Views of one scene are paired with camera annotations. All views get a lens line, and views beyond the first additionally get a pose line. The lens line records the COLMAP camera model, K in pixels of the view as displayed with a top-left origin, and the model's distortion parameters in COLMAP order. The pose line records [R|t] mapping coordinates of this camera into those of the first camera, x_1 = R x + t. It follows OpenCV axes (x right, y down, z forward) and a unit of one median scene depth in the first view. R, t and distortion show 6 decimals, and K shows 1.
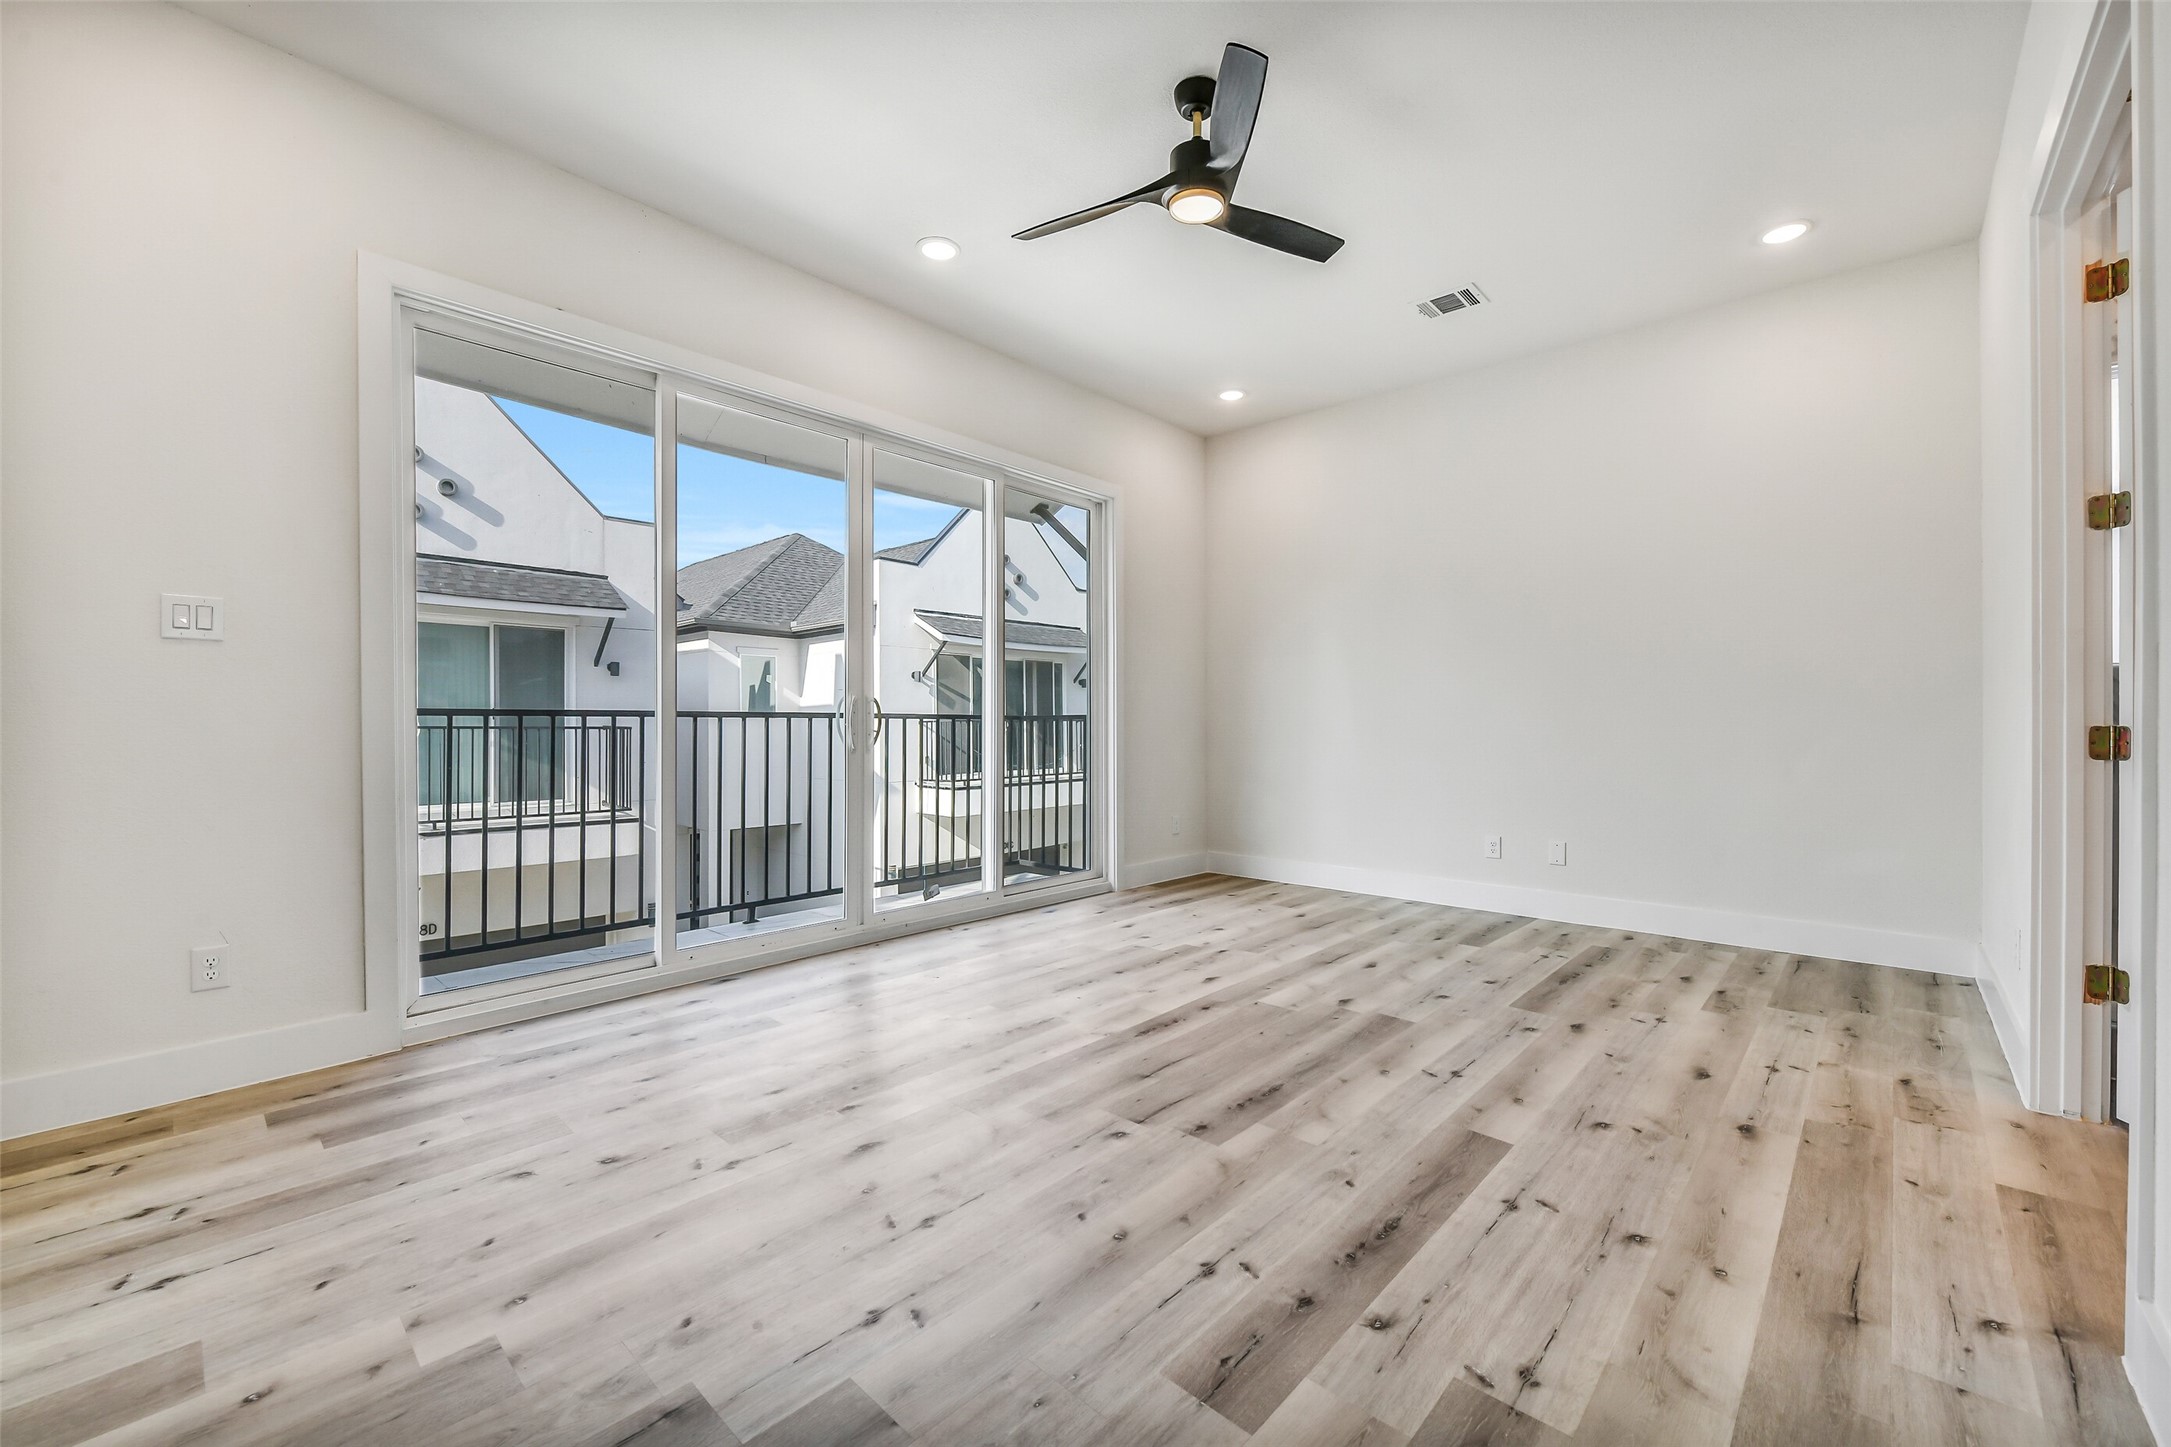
lens RADIAL K [[864.0, 0, 1087.1], [0, 864.0, 721.7], [0, 0, 1]] dist [-0.012664, -0.000129]
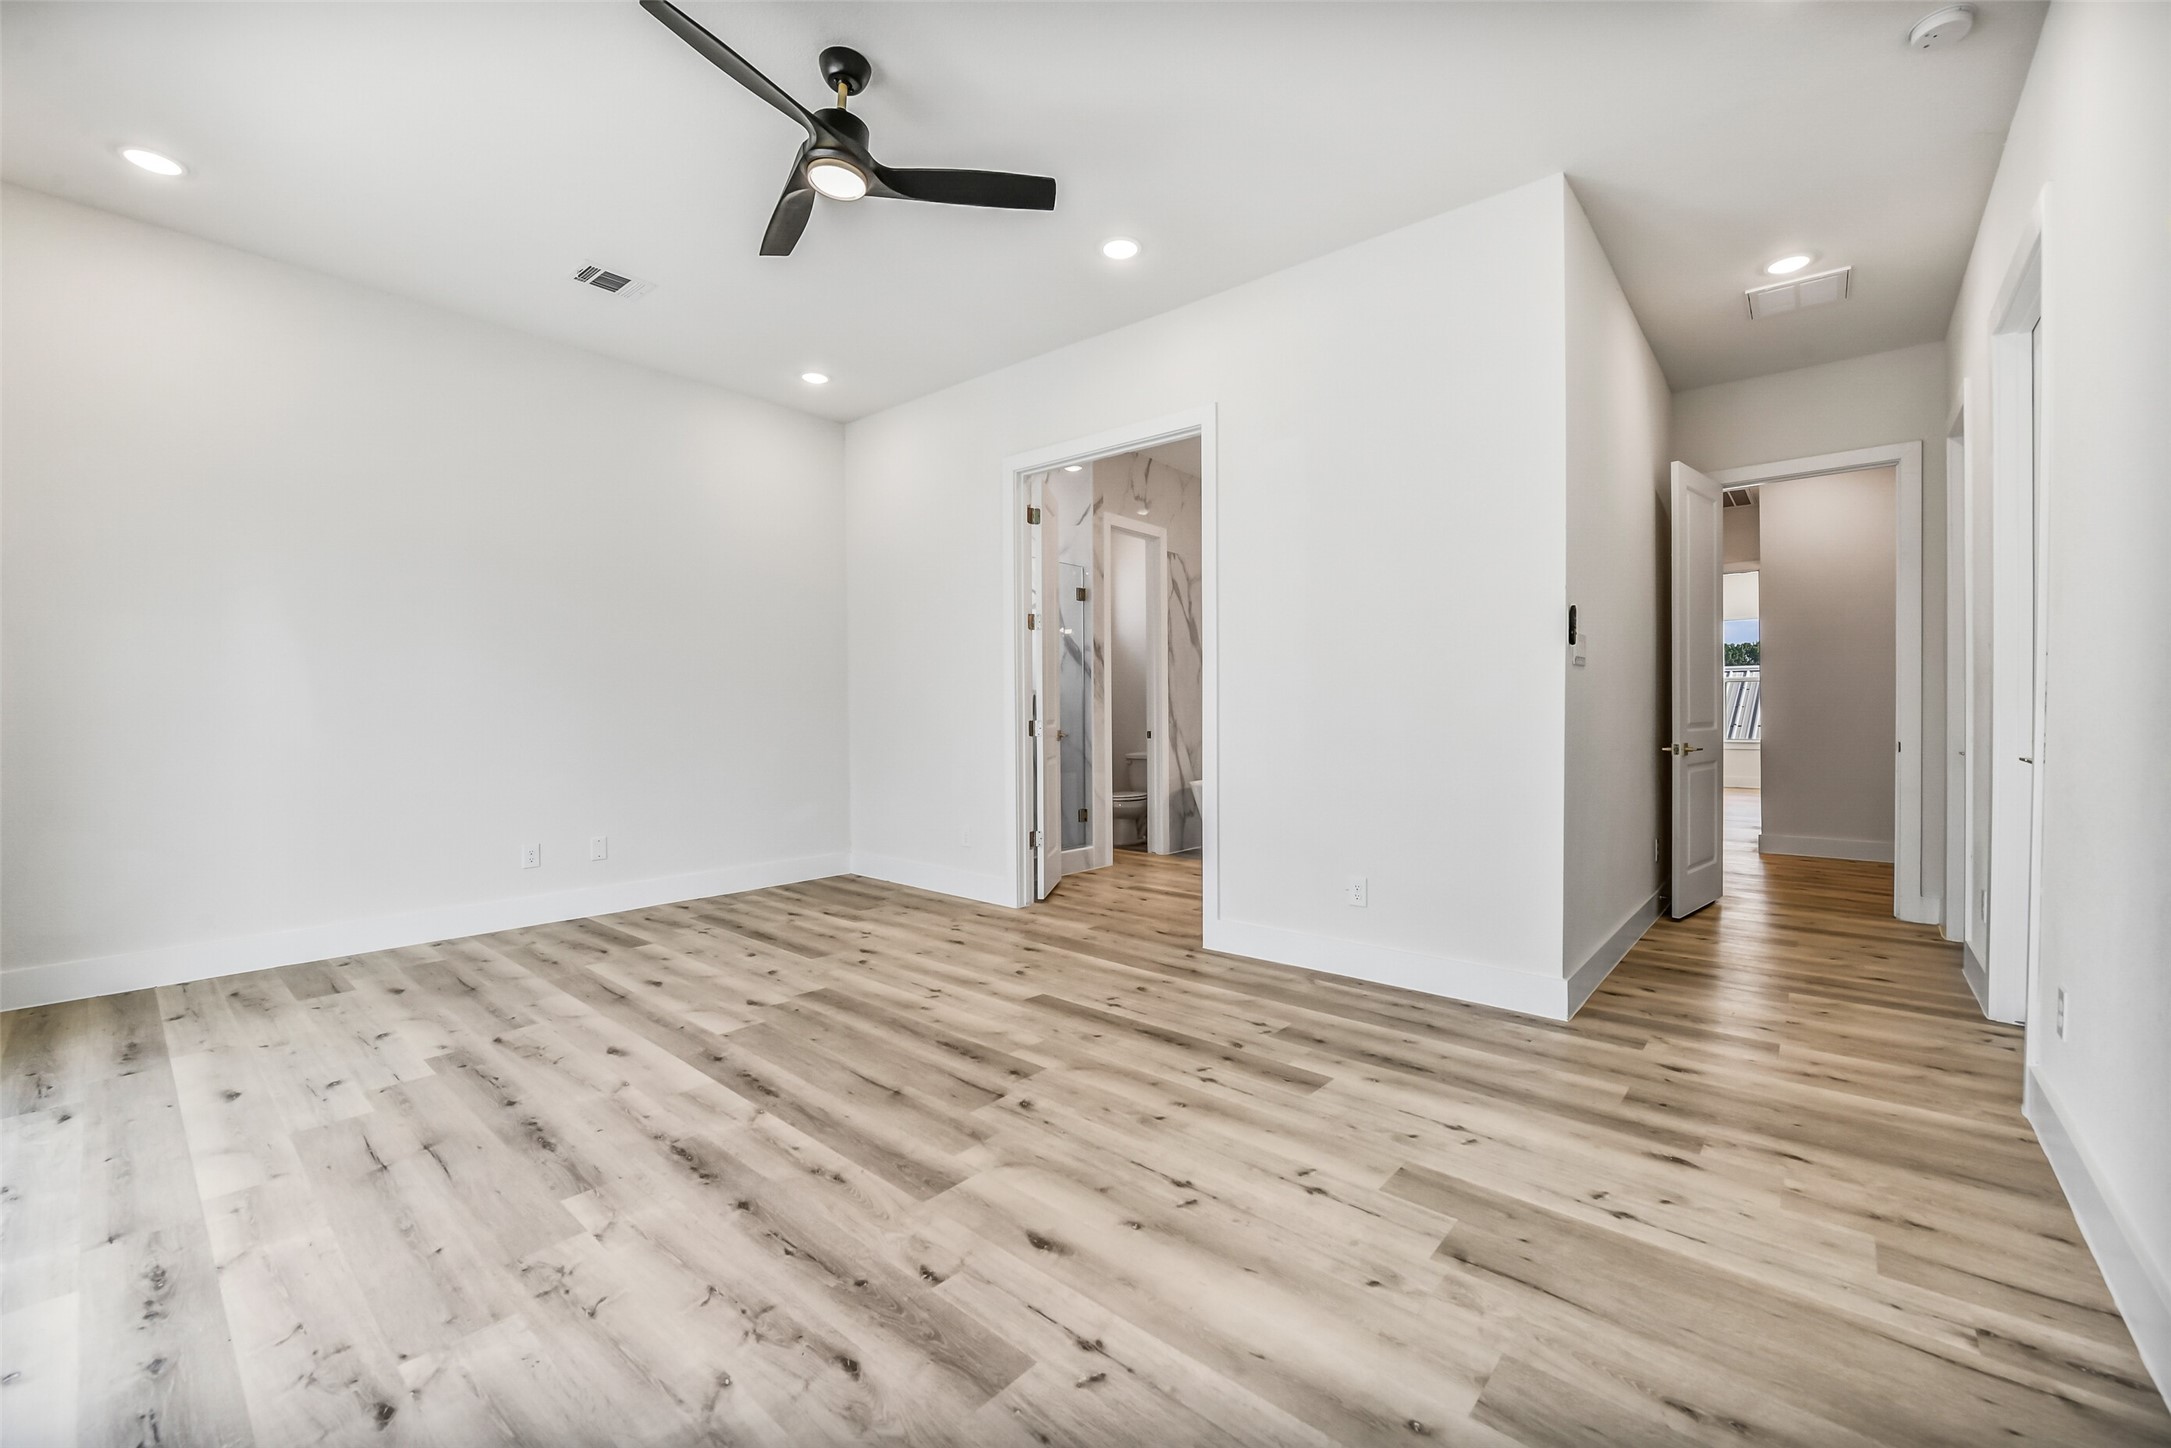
lens RADIAL K [[864.0, 0, 1086.1], [0, 864.0, 721.6], [0, 0, 1]] dist [-0.012664, -0.000129]
pose [[-0.023760, -0.009578, 0.999672, -0.918356], [0.003978, 0.999945, 0.009676, -0.012561], [-0.999710, 0.004207, -0.023721, 0.828078]]
